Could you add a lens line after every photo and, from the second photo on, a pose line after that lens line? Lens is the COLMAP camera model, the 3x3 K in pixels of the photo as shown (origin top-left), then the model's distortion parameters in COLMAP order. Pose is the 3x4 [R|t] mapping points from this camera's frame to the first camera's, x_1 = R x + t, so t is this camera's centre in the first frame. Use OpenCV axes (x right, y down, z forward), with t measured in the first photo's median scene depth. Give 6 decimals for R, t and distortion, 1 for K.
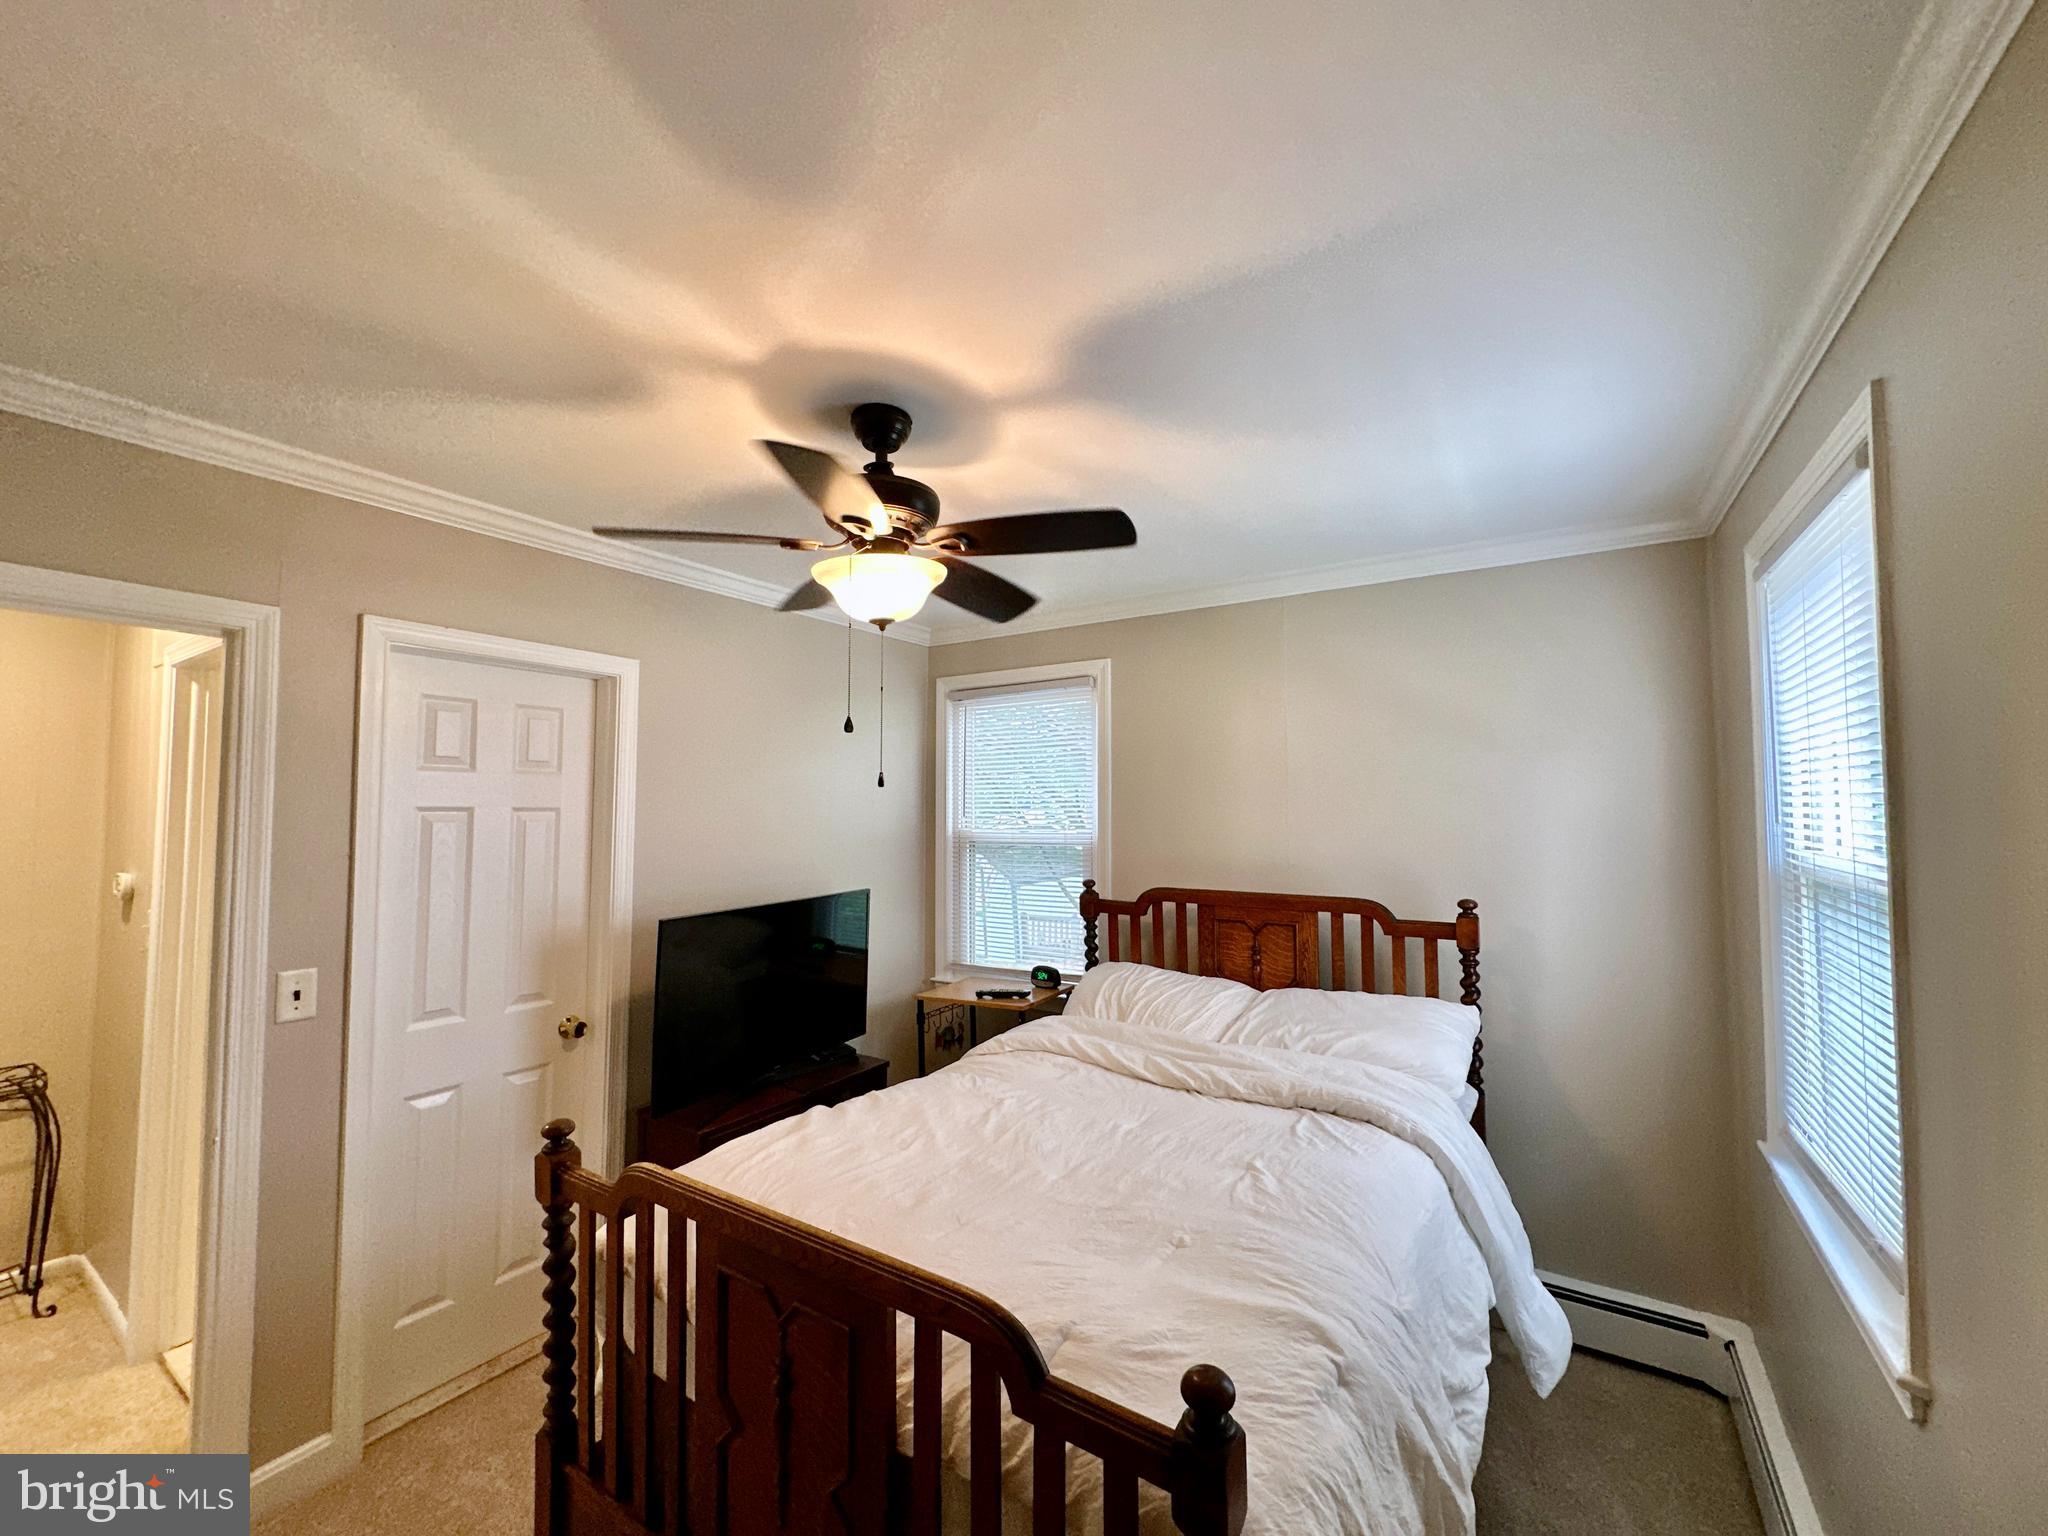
lens RADIAL K [[818.3, 0, 1024.0], [0, 818.3, 768.0], [0, 0, 1]] dist [-0.002377, -0.000326]
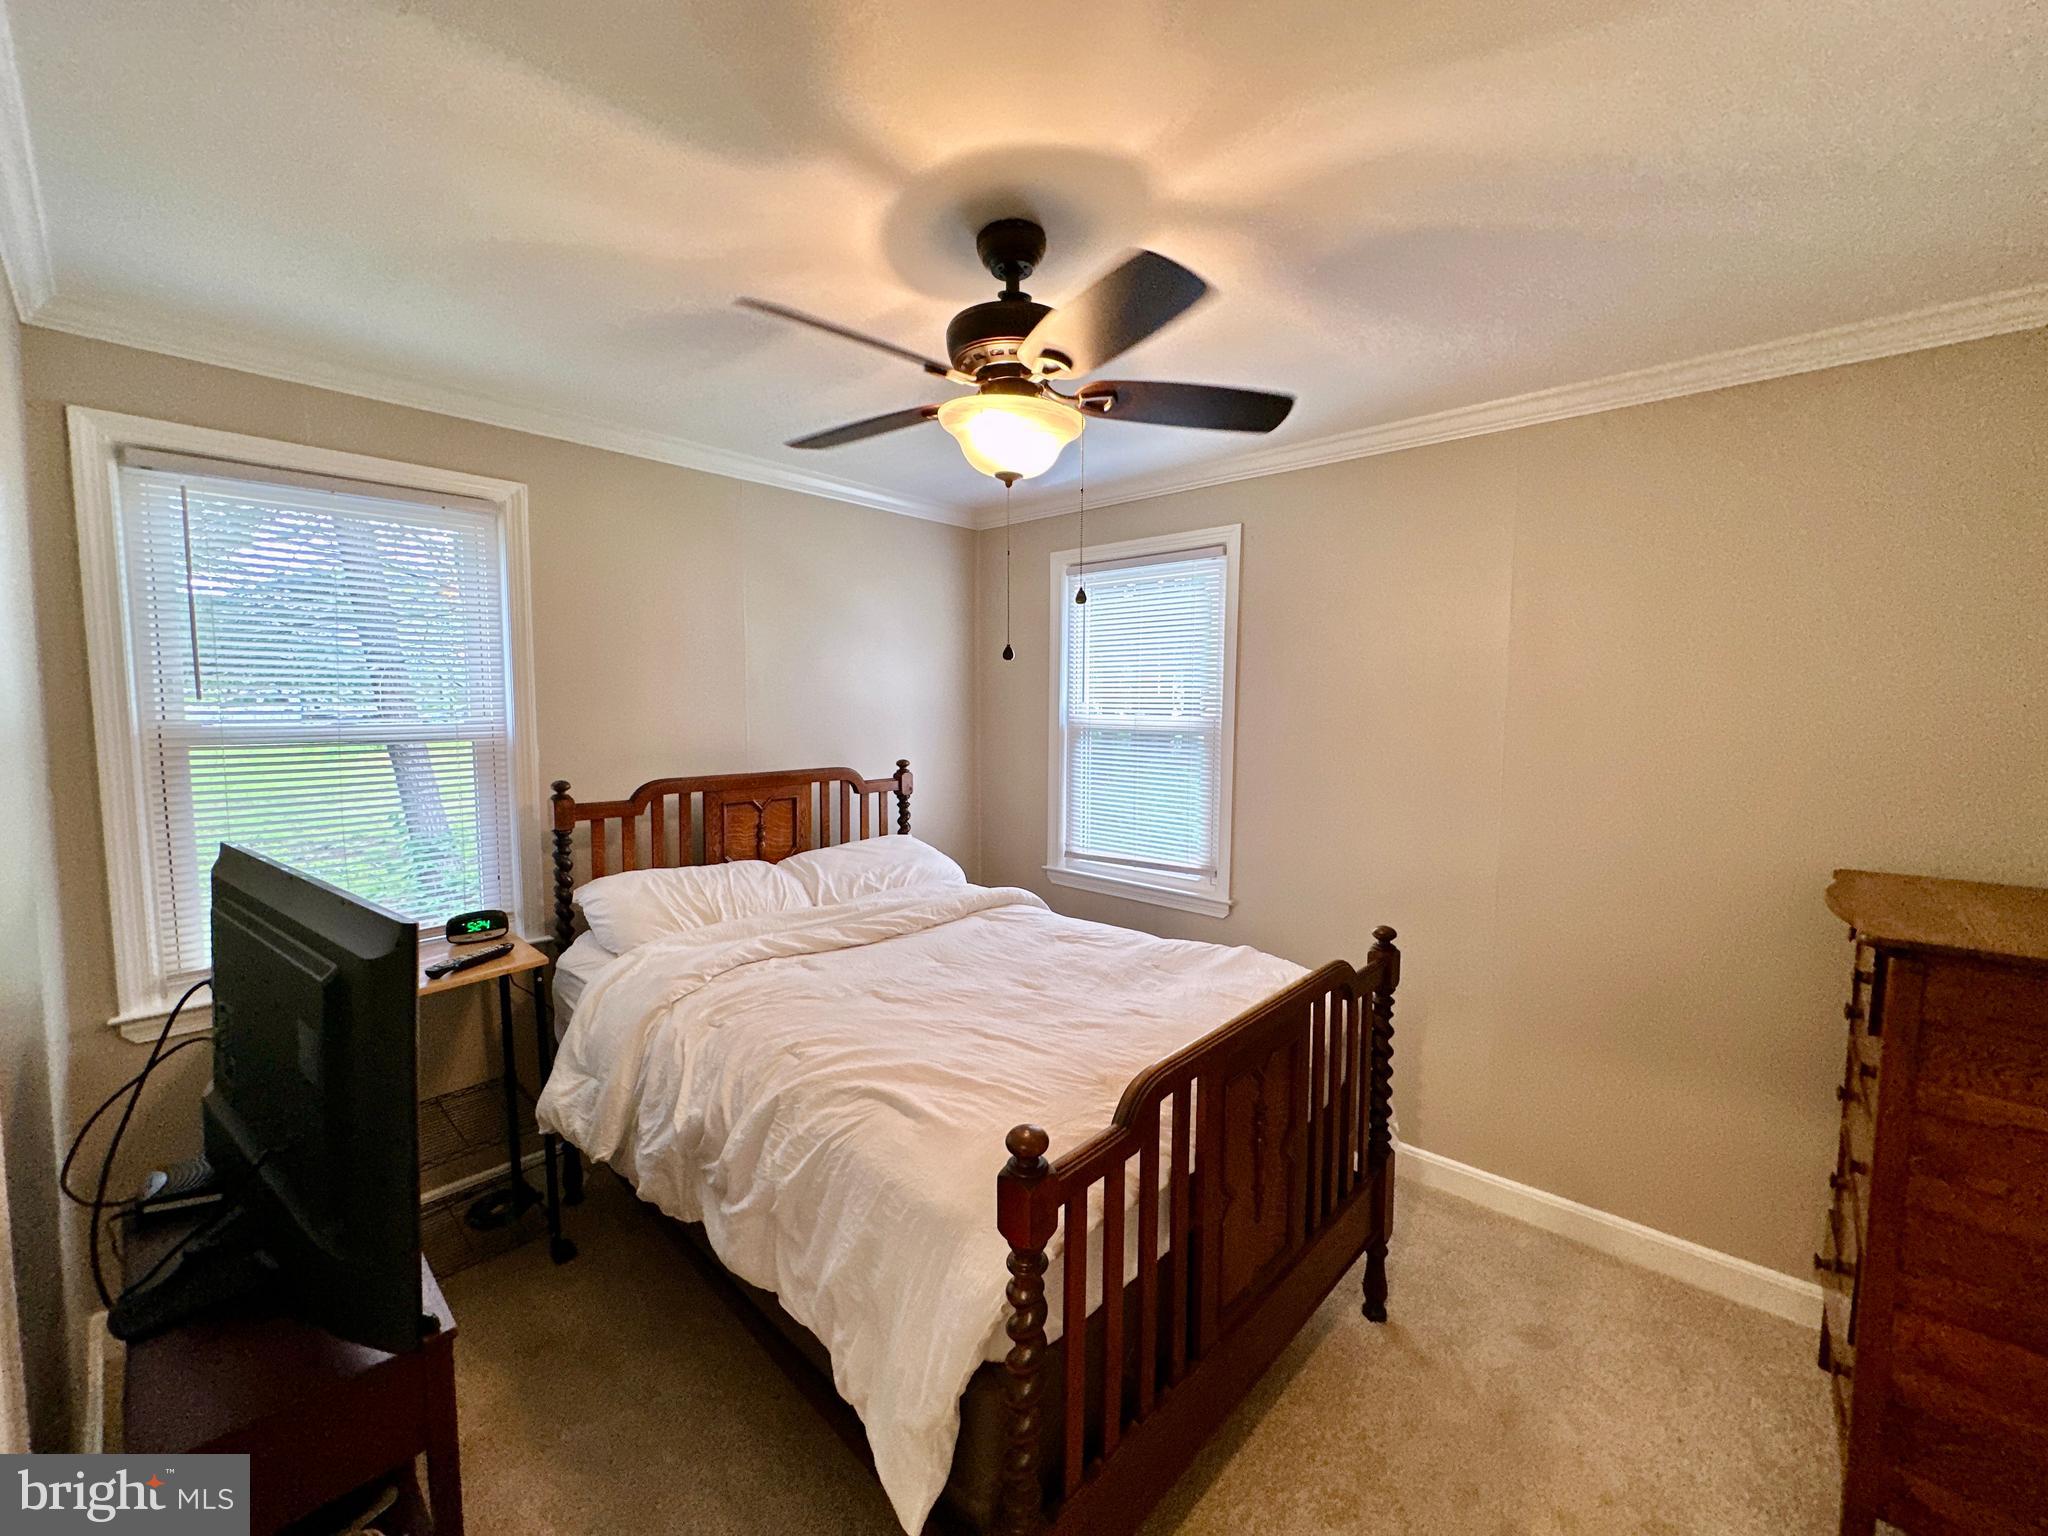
lens RADIAL K [[818.3, 0, 1024.0], [0, 818.3, 768.0], [0, 0, 1]] dist [-0.002377, -0.000326]
pose [[0.164267, -0.077742, 0.983348, -0.709744], [-0.053075, 0.994749, 0.087509, 0.040478], [-0.984987, -0.066566, 0.159279, 0.531372]]
